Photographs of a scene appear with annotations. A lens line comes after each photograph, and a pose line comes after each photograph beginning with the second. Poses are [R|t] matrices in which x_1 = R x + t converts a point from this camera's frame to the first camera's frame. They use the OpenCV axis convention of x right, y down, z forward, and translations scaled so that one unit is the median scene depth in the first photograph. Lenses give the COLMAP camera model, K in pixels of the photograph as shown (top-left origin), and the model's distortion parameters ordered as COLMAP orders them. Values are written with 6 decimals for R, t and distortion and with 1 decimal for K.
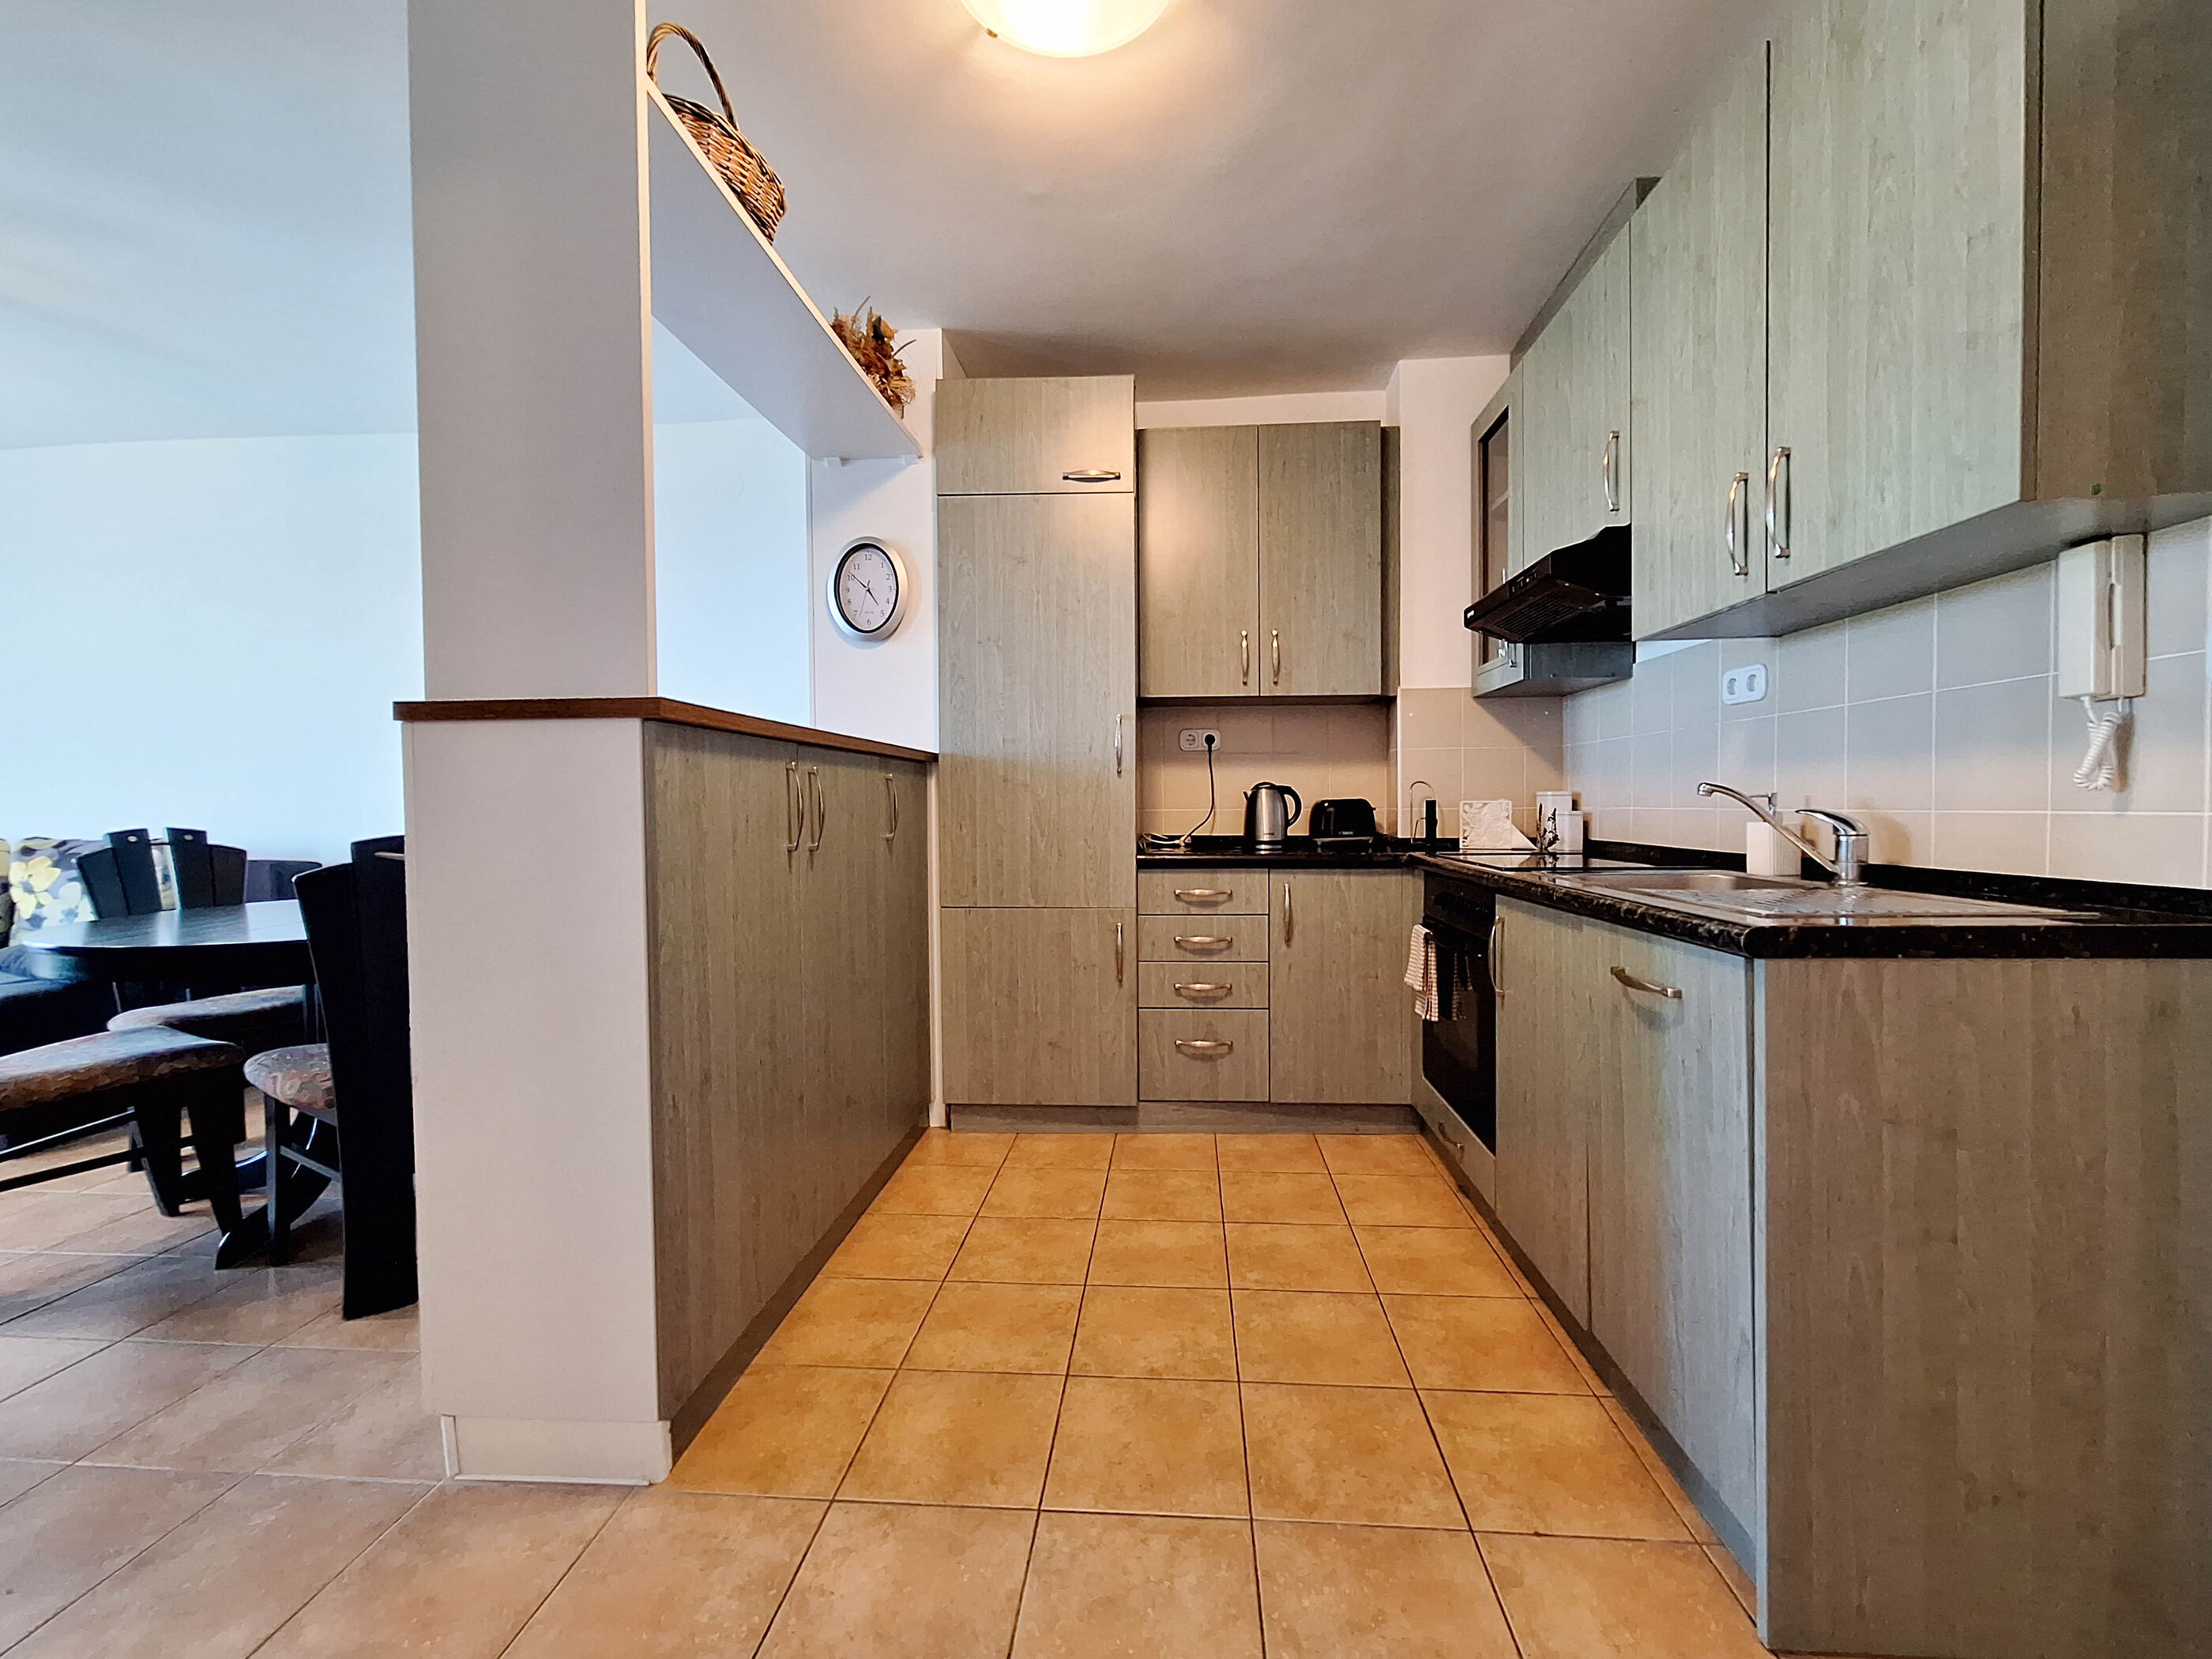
lens RADIAL K [[897.6, 0, 1132.6], [0, 897.6, 828.4], [0, 0, 1]] dist [-0.009379, 0.003010]
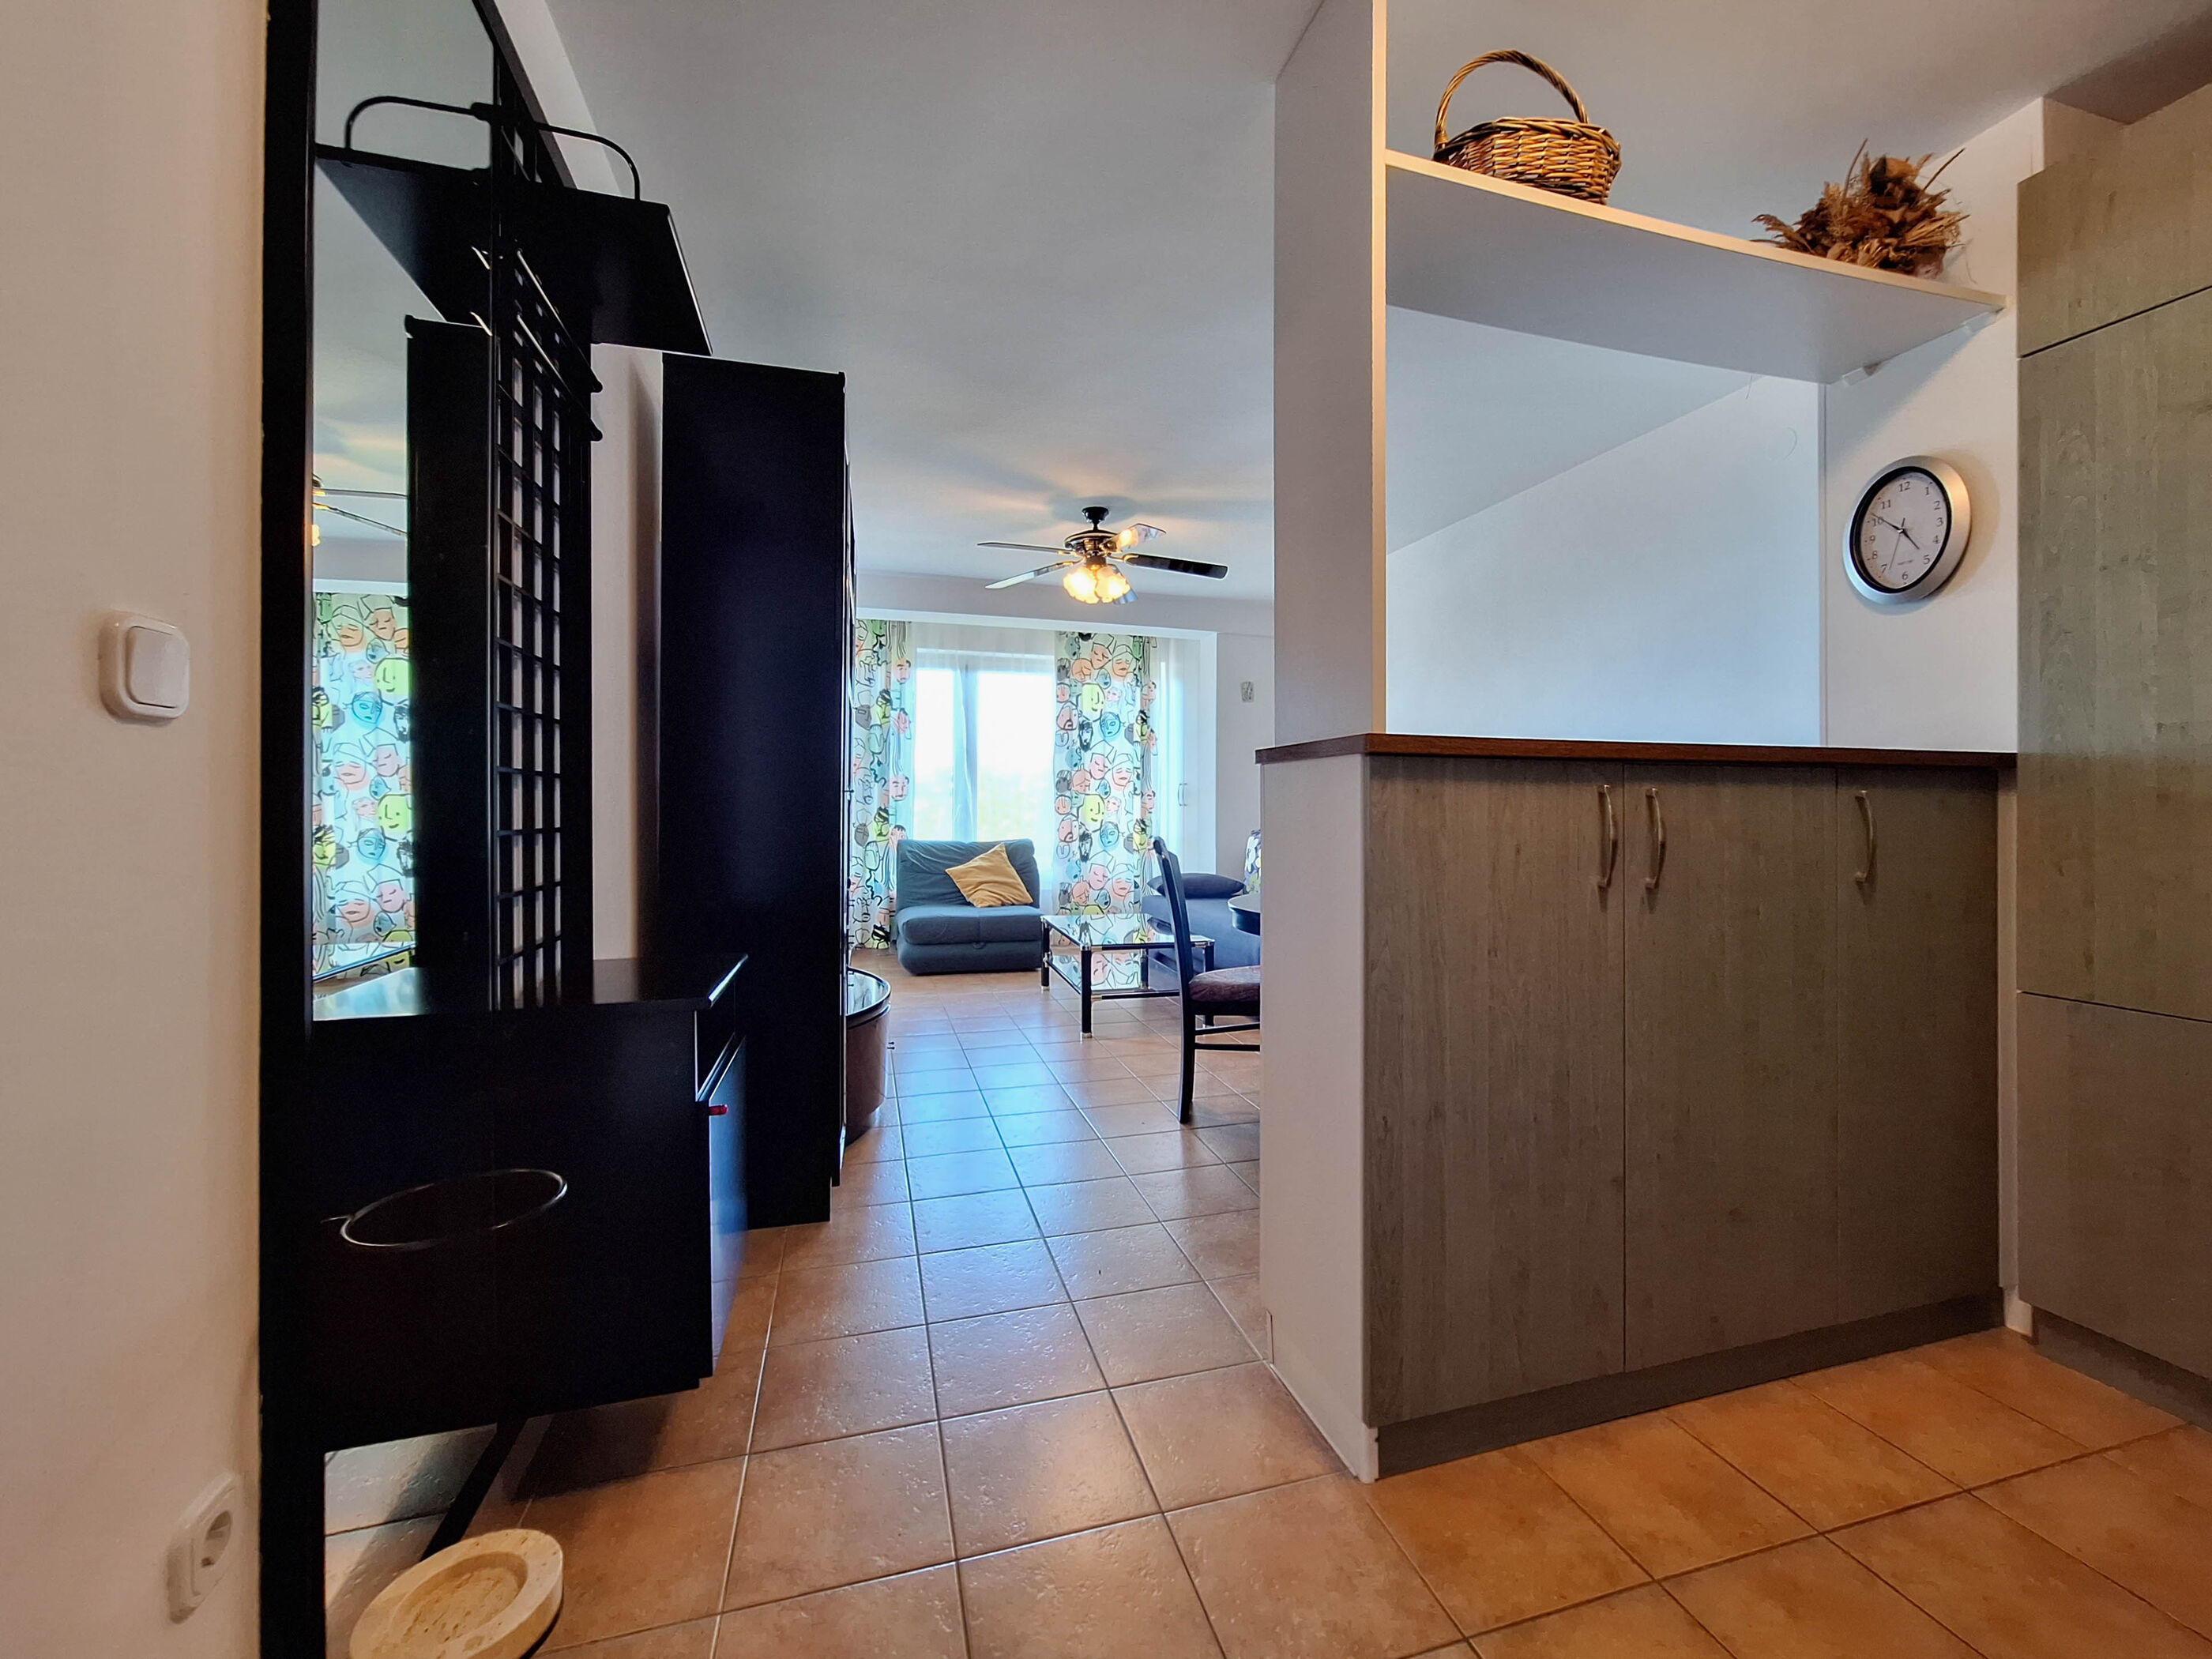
lens RADIAL K [[897.6, 0, 1102.2], [0, 897.6, 806.9], [0, 0, 1]] dist [-0.009379, 0.003010]
pose [[0.335090, 0.006900, -0.942161, 0.169040], [-0.033333, 0.999434, -0.004535, -0.020740], [0.941596, 0.032924, 0.335131, 0.162502]]
